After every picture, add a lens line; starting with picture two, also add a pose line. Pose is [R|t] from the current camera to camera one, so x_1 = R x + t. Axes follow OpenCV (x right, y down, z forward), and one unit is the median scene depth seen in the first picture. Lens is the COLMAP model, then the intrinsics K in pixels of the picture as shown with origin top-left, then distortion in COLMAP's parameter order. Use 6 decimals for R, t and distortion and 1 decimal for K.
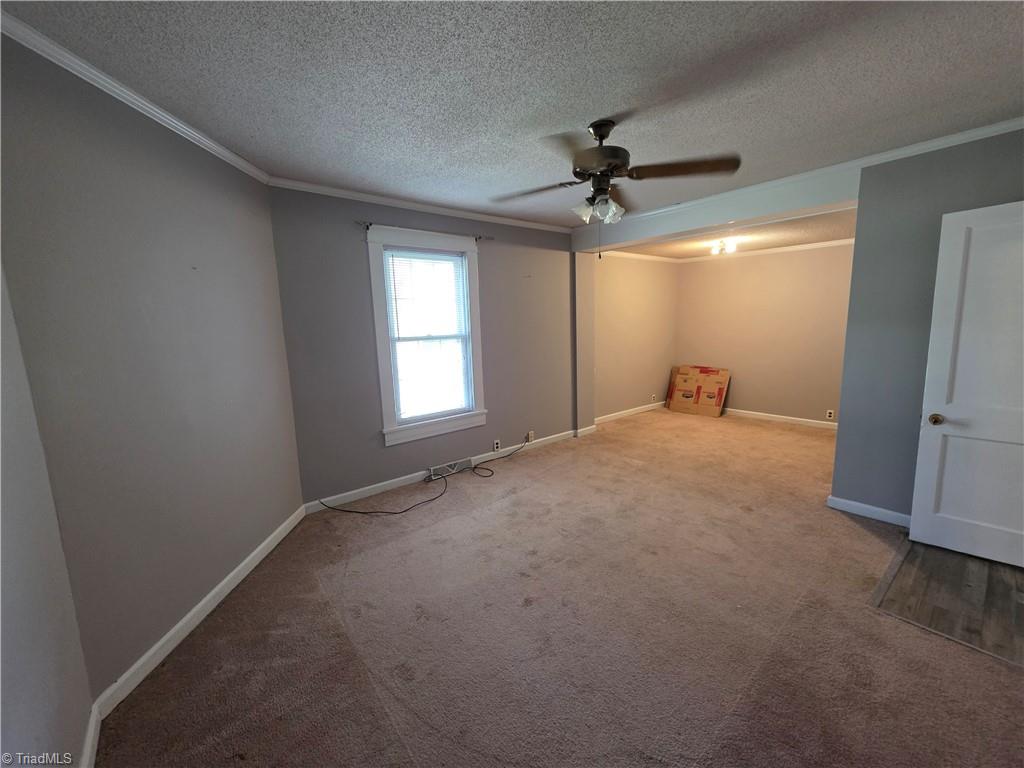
lens RADIAL K [[410.7, 0, 517.7], [0, 410.7, 382.9], [0, 0, 1]] dist [0.000283, -0.000878]
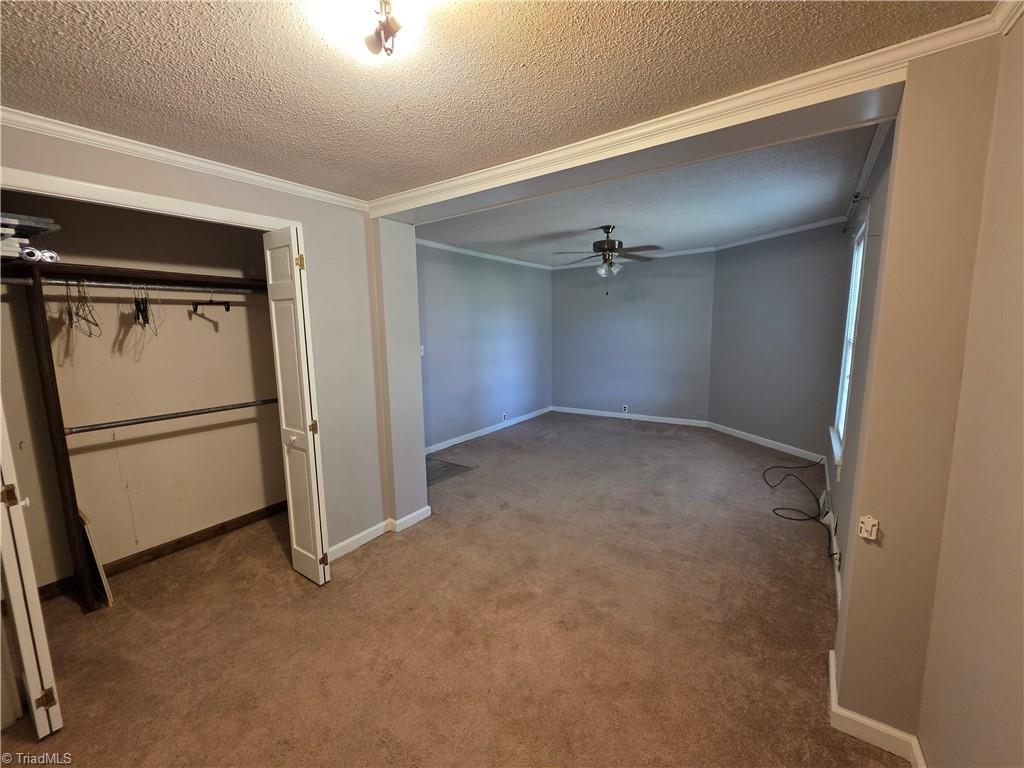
lens RADIAL K [[410.7, 0, 513.4], [0, 410.7, 379.9], [0, 0, 1]] dist [0.000283, -0.000878]
pose [[-0.967013, 0.076086, -0.243100, 0.642440], [0.001281, 0.955789, 0.294051, -0.281676], [0.254726, 0.284039, -0.924357, 1.595123]]
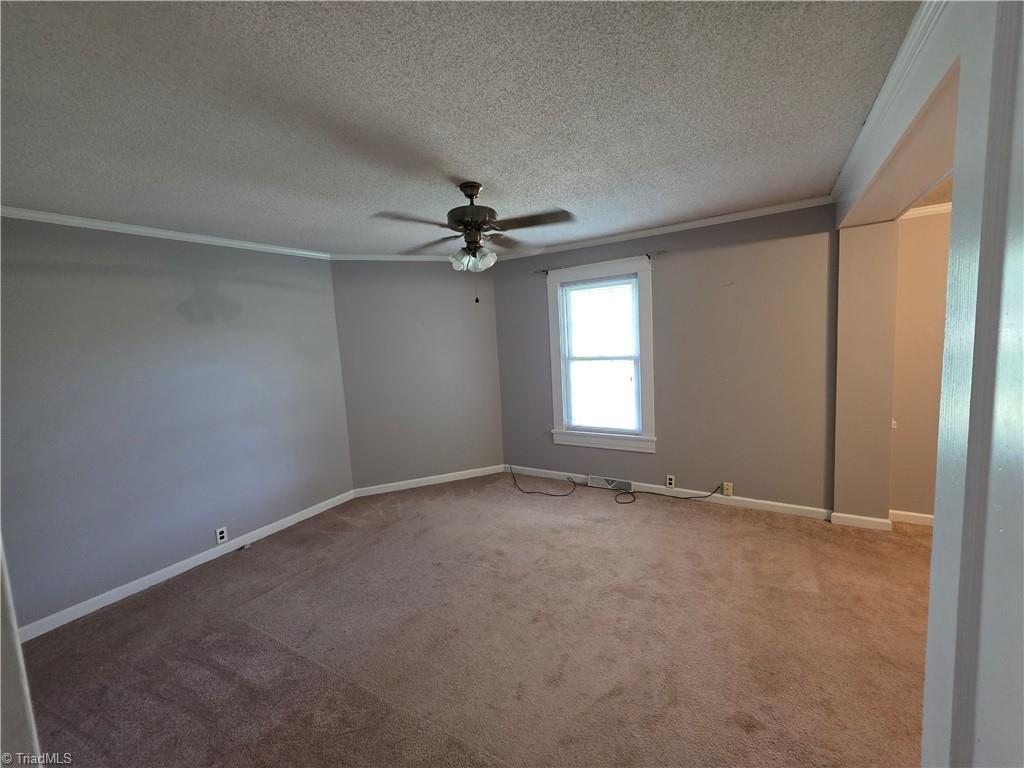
lens RADIAL K [[410.7, 0, 514.9], [0, 410.7, 382.3], [0, 0, 1]] dist [0.000283, -0.000878]
pose [[0.319009, 0.104761, -0.941944, 0.750292], [-0.103814, 0.991754, 0.075142, -0.104697], [0.942049, 0.073816, 0.327255, 0.434615]]
